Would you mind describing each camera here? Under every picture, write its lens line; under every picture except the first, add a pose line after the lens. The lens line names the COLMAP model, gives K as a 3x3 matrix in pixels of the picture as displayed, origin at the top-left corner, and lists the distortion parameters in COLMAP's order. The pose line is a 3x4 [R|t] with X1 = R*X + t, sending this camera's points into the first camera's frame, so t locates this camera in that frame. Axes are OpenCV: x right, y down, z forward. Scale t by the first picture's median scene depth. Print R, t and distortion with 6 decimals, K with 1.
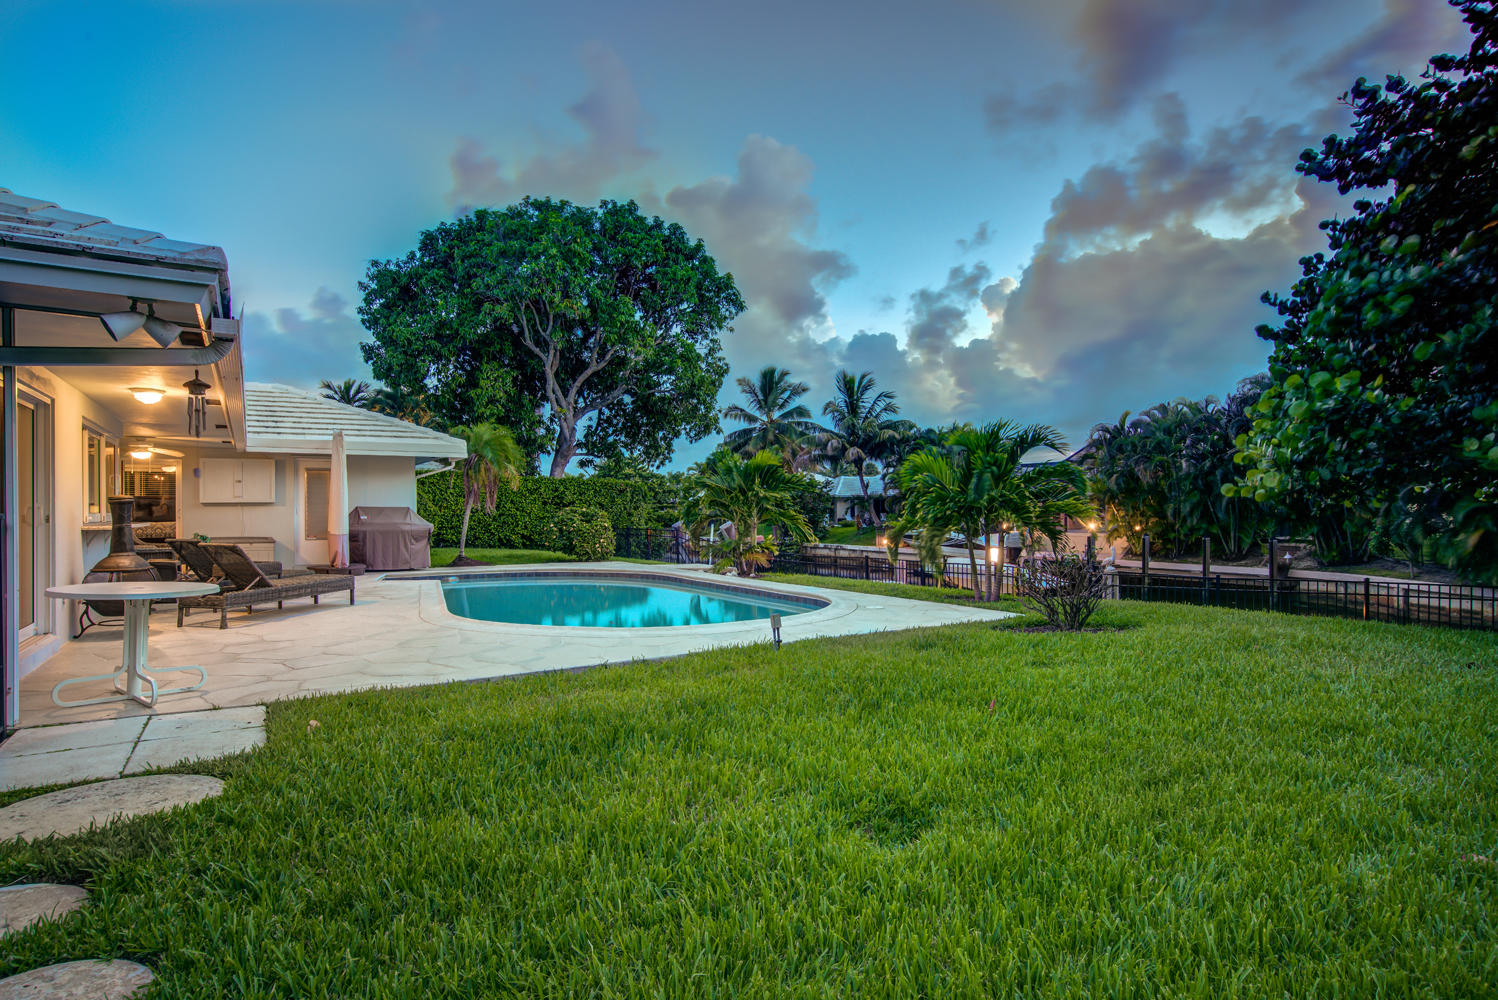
lens RADIAL K [[808.4, 0, 740.0], [0, 808.4, 500.7], [0, 0, 1]] dist [-0.020751, 0.012732]
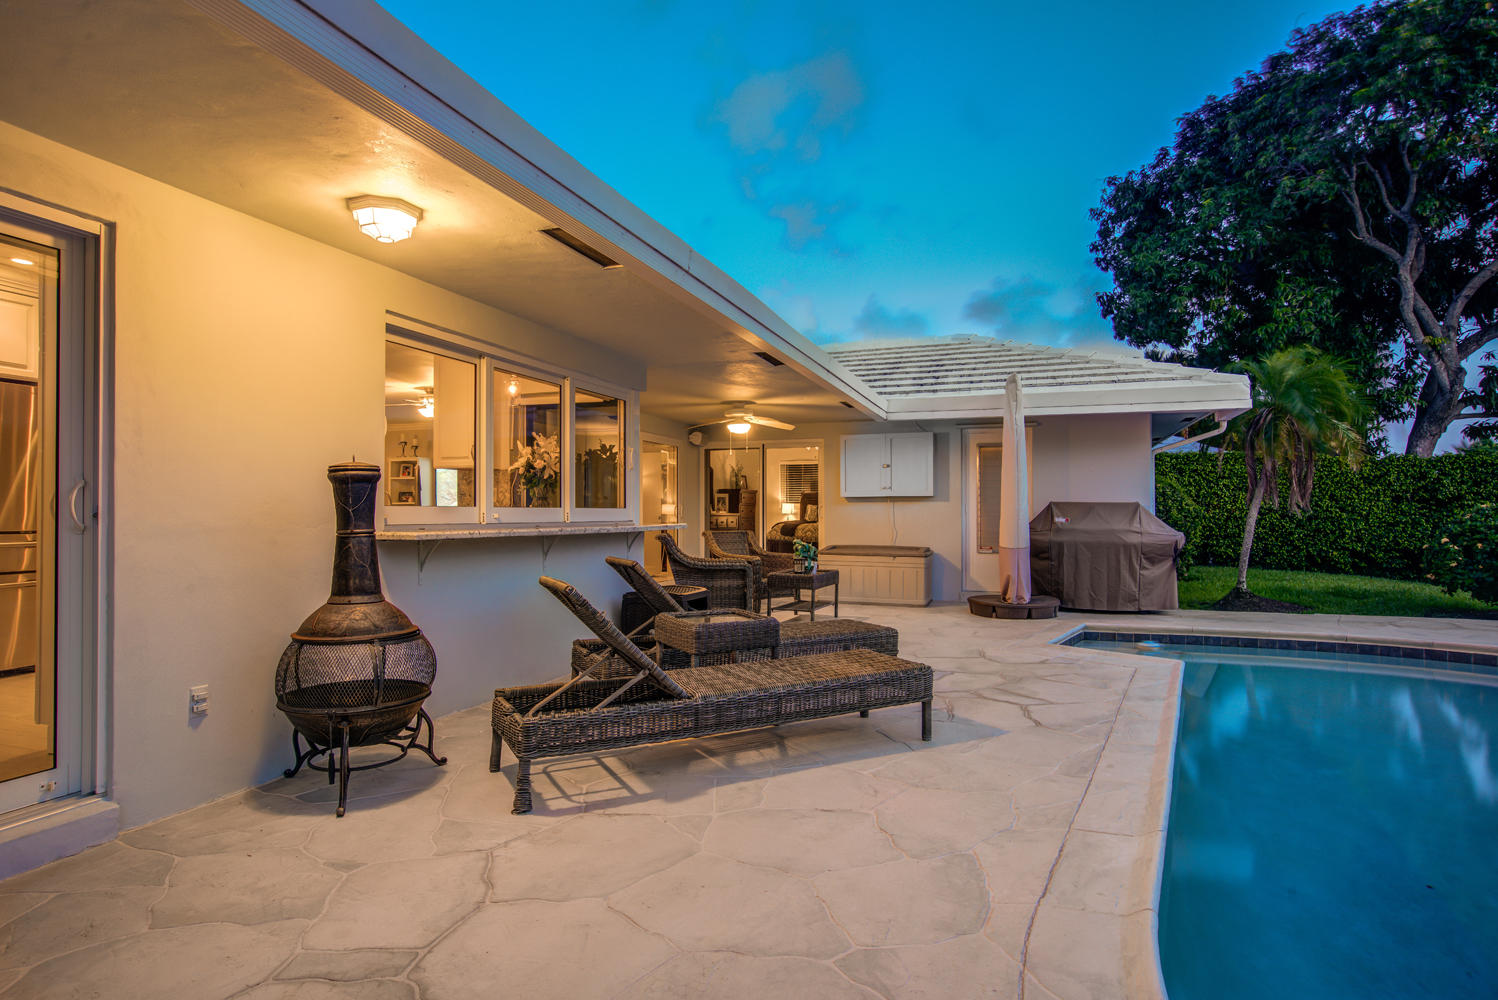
lens RADIAL K [[808.4, 0, 739.0], [0, 808.4, 507.4], [0, 0, 1]] dist [-0.020751, 0.012732]
pose [[0.625008, 0.000819, -0.780618, -0.069804], [0.003818, 0.999984, 0.004106, 0.003819], [0.780609, -0.005547, 0.624995, 0.207864]]
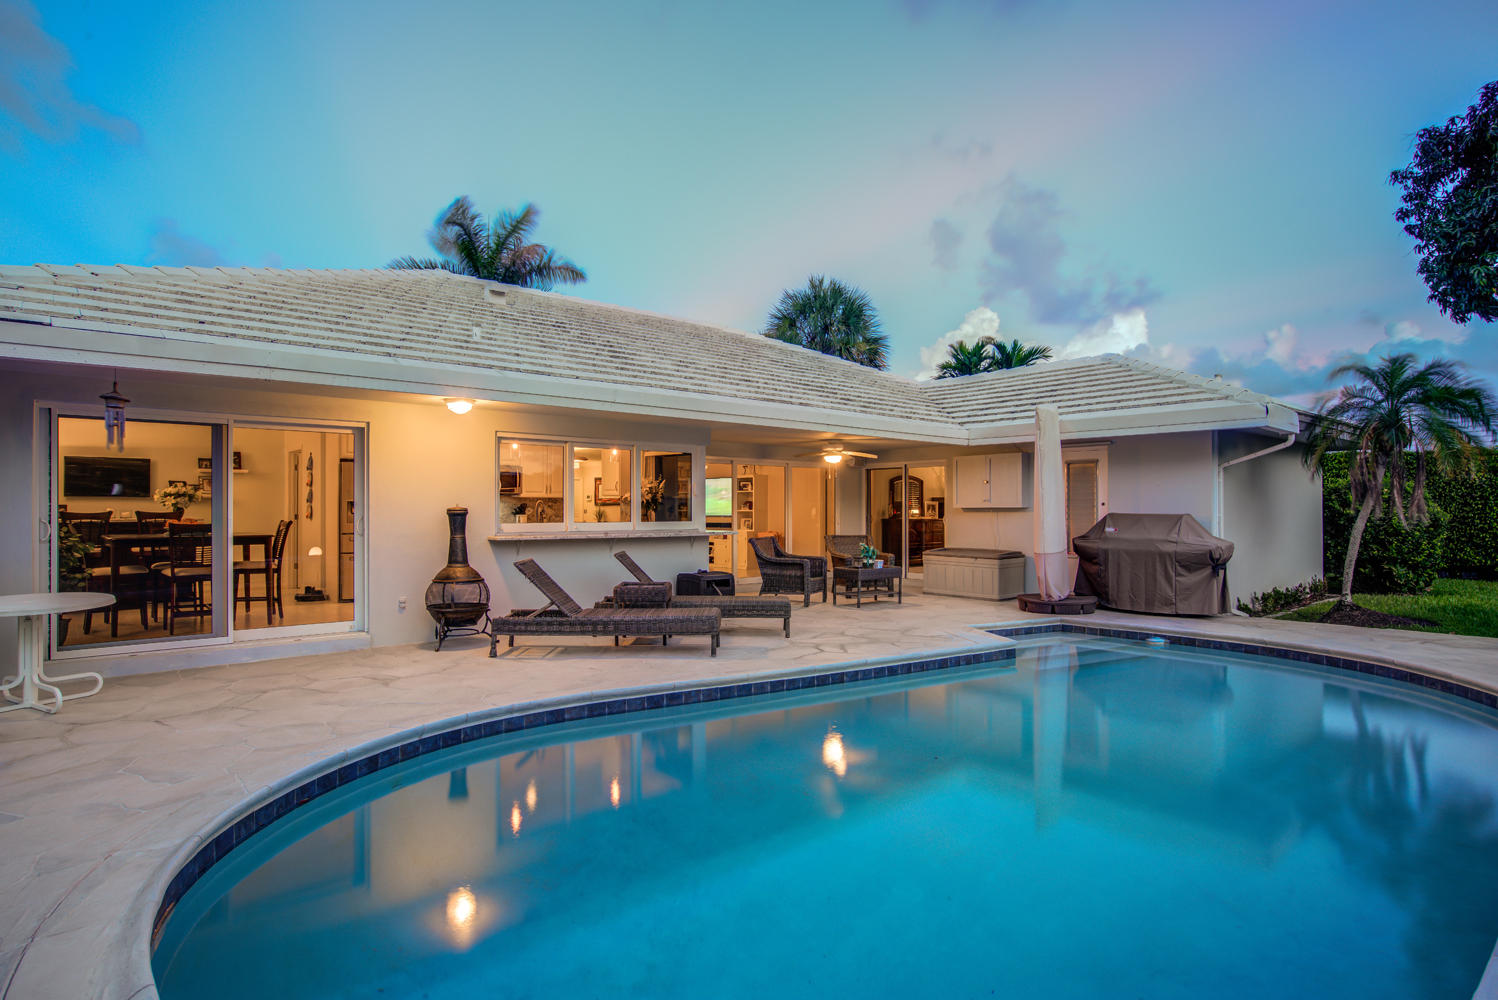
lens RADIAL K [[808.4, 0, 742.2], [0, 808.4, 501.2], [0, 0, 1]] dist [-0.020751, 0.012732]
pose [[0.166145, -0.004716, -0.986090, 0.071903], [0.009205, 0.999952, -0.003231, -0.001831], [0.986058, -0.008540, 0.166181, 0.278022]]
